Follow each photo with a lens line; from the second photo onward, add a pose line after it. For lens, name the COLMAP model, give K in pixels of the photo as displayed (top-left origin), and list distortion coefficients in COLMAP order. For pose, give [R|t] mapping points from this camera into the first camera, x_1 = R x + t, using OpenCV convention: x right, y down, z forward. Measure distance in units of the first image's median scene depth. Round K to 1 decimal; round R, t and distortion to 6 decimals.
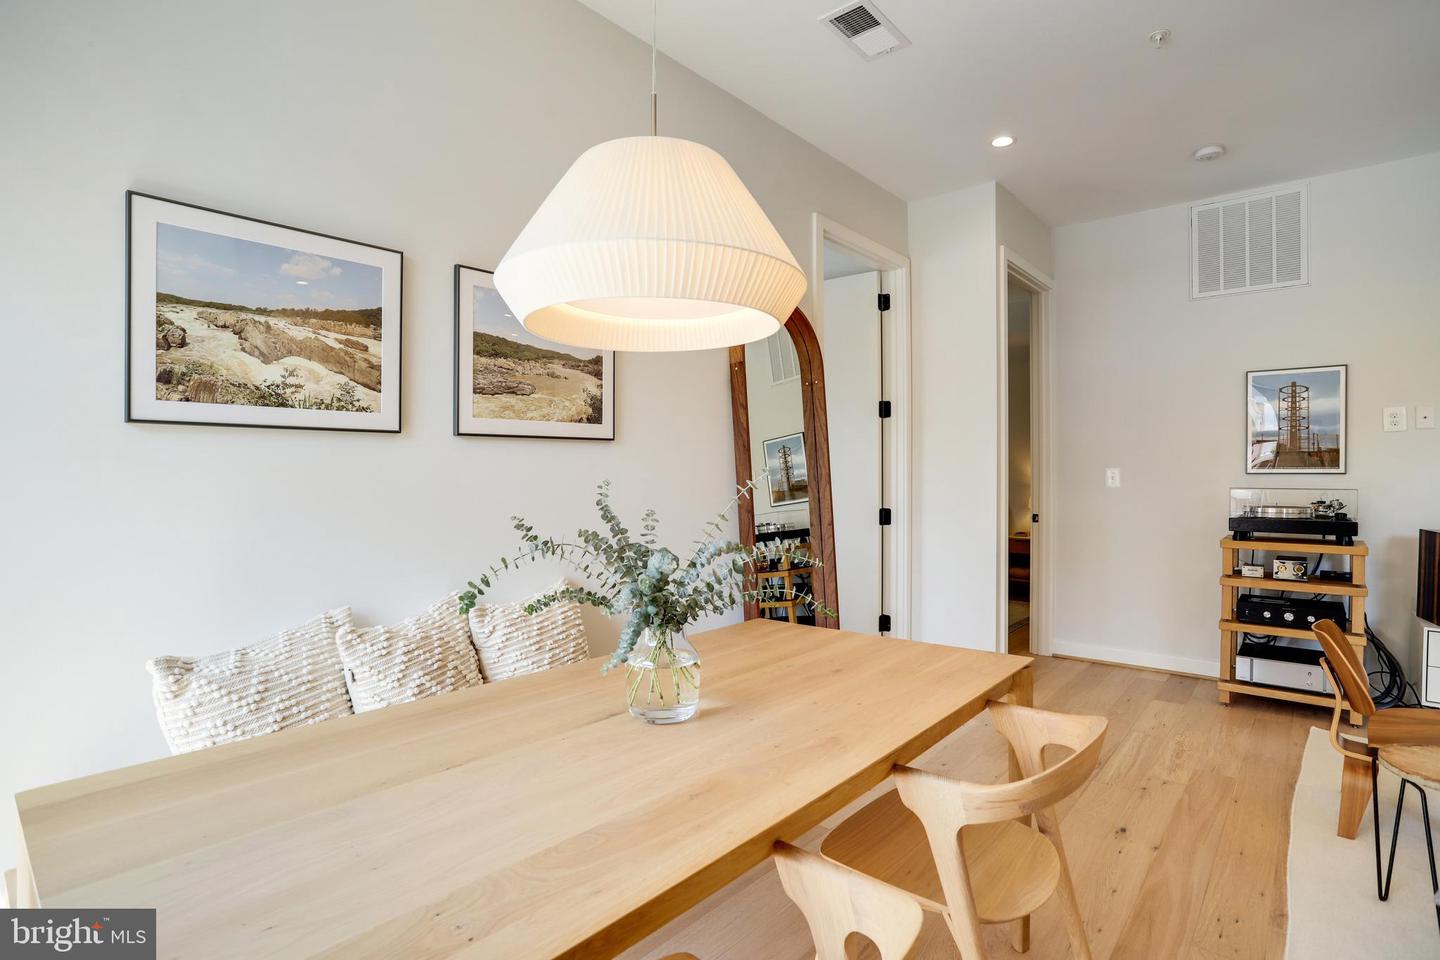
lens RADIAL K [[707.4, 0, 731.9], [0, 707.4, 478.0], [0, 0, 1]] dist [-0.043050, 0.020302]
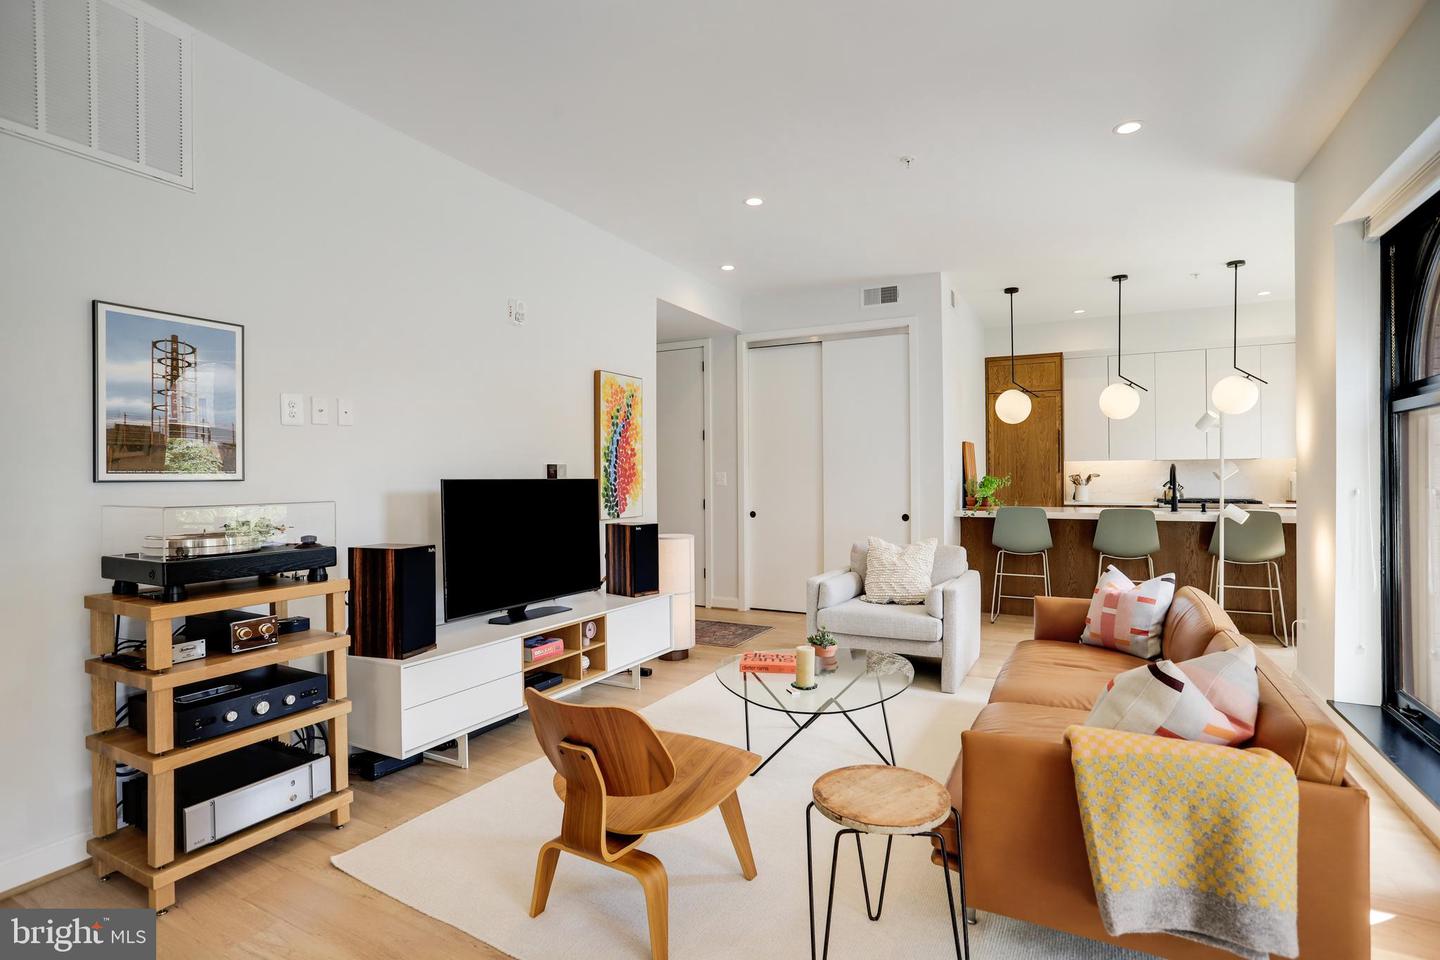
lens RADIAL K [[707.4, 0, 742.7], [0, 707.4, 478.3], [0, 0, 1]] dist [-0.043050, 0.020302]
pose [[-0.239158, -0.003248, 0.970975, 0.122430], [0.021141, 0.999740, 0.008552, -0.005933], [-0.970750, 0.022573, -0.239027, 1.016102]]
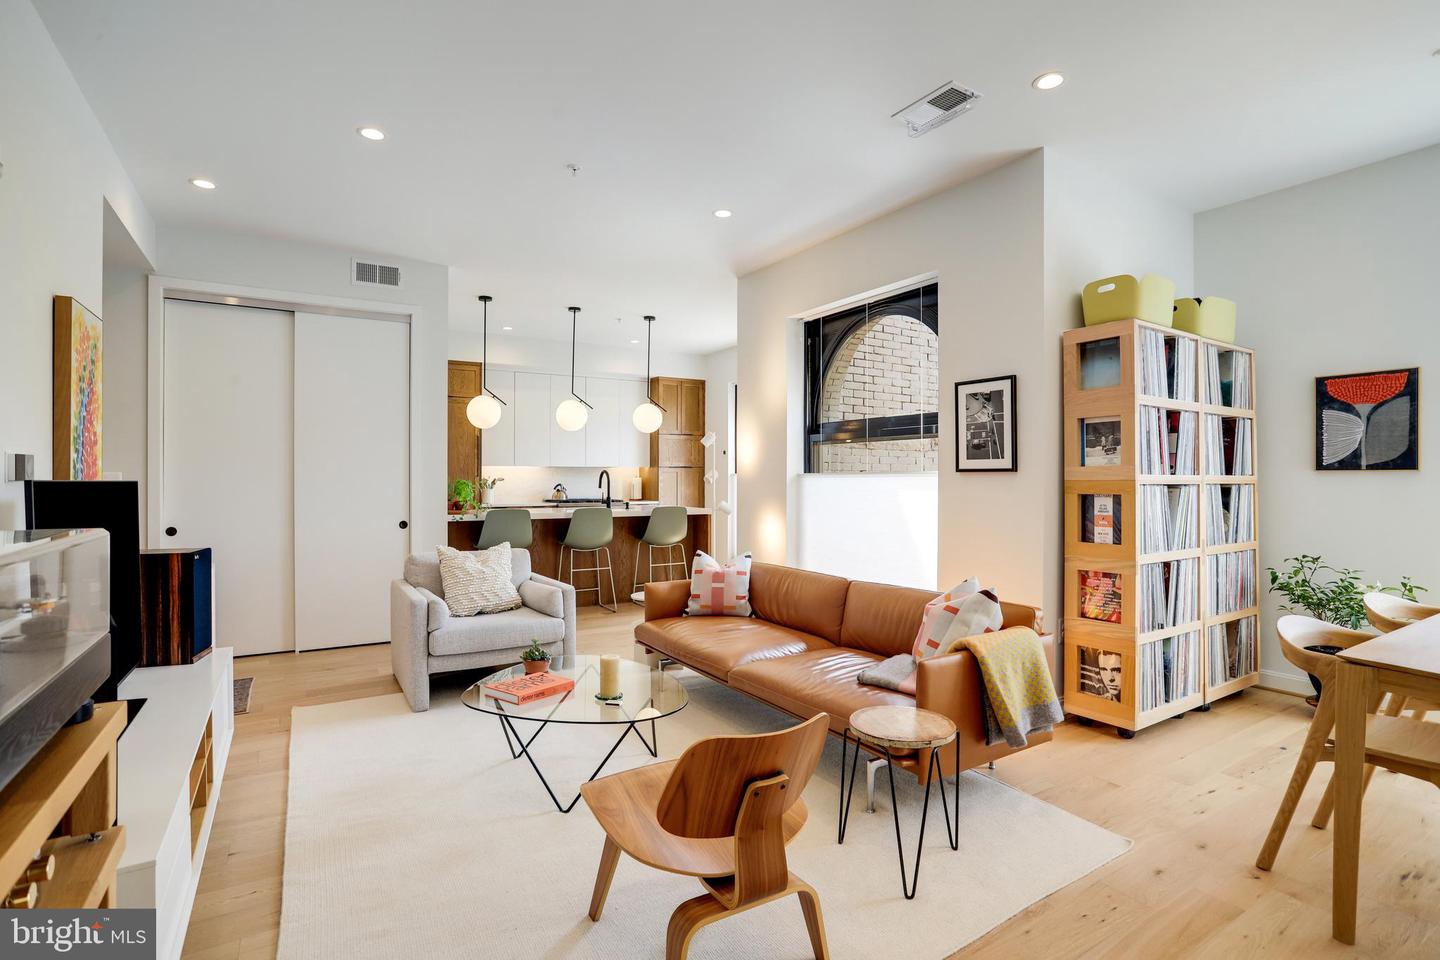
lens RADIAL K [[707.4, 0, 726.2], [0, 707.4, 474.1], [0, 0, 1]] dist [-0.043050, 0.020302]
pose [[-0.954498, 0.000693, 0.298215, 0.695079], [0.004083, 0.999934, 0.010745, -0.016667], [-0.298188, 0.011474, -0.954438, 1.643824]]
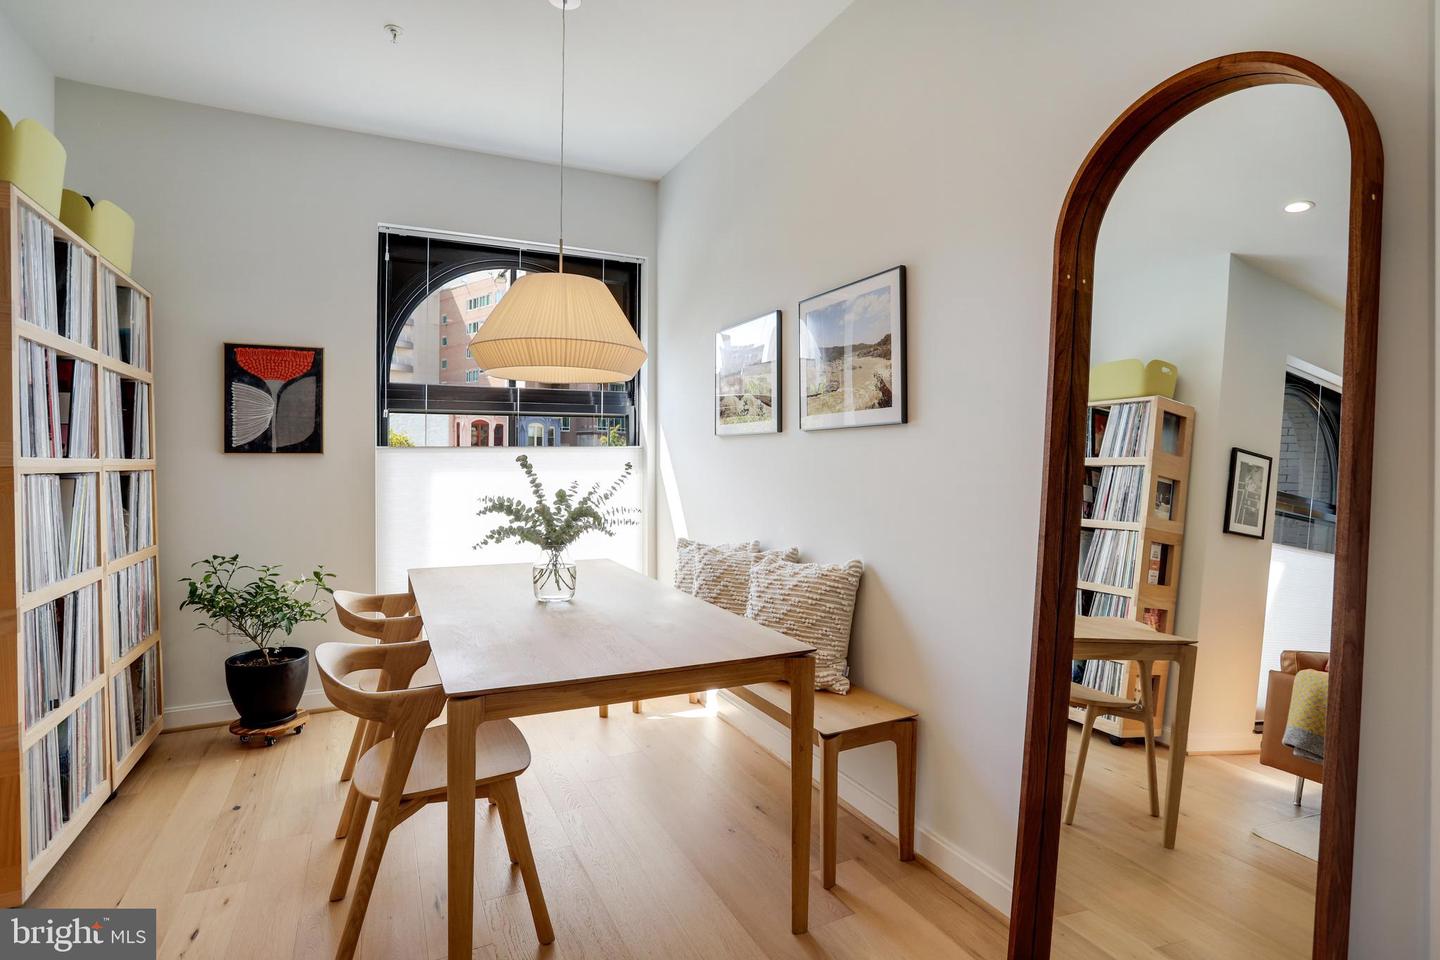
lens RADIAL K [[707.4, 0, 734.4], [0, 707.4, 463.0], [0, 0, 1]] dist [-0.043050, 0.020302]
pose [[-0.381219, 0.004716, -0.924473, 0.743838], [-0.012970, 0.999861, 0.010449, -0.010427], [0.924394, 0.015974, -0.381105, 1.164431]]
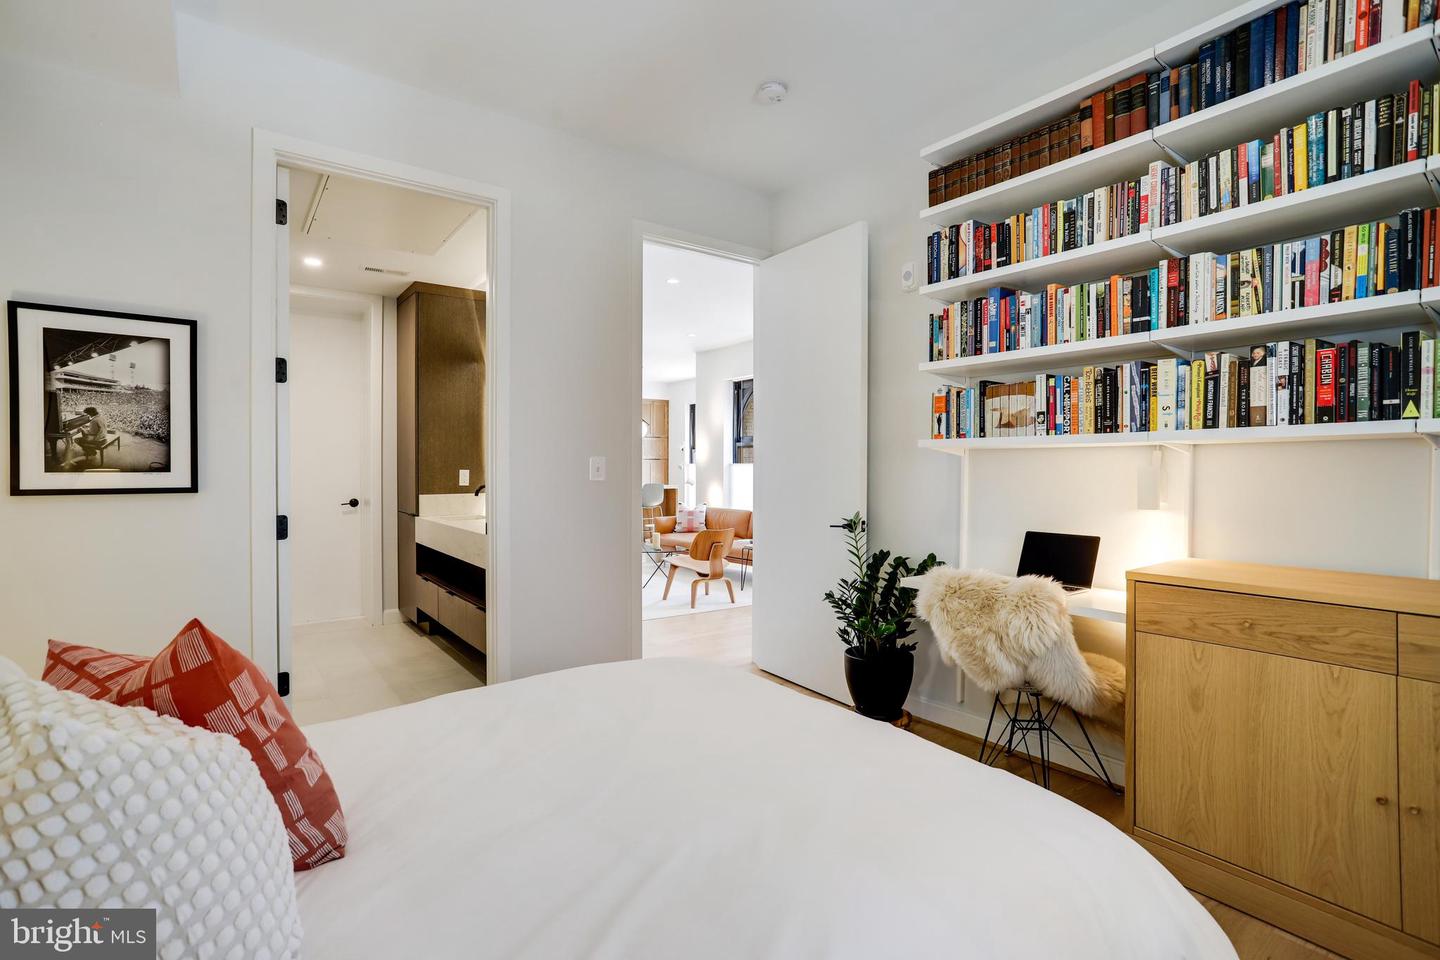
lens RADIAL K [[707.4, 0, 711.4], [0, 707.4, 482.4], [0, 0, 1]] dist [-0.043050, 0.020302]
pose [[-0.972057, -0.005558, 0.234679, 0.306051], [0.003220, 0.999310, 0.037003, -0.033736], [-0.234722, 0.036724, -0.971368, 3.370817]]
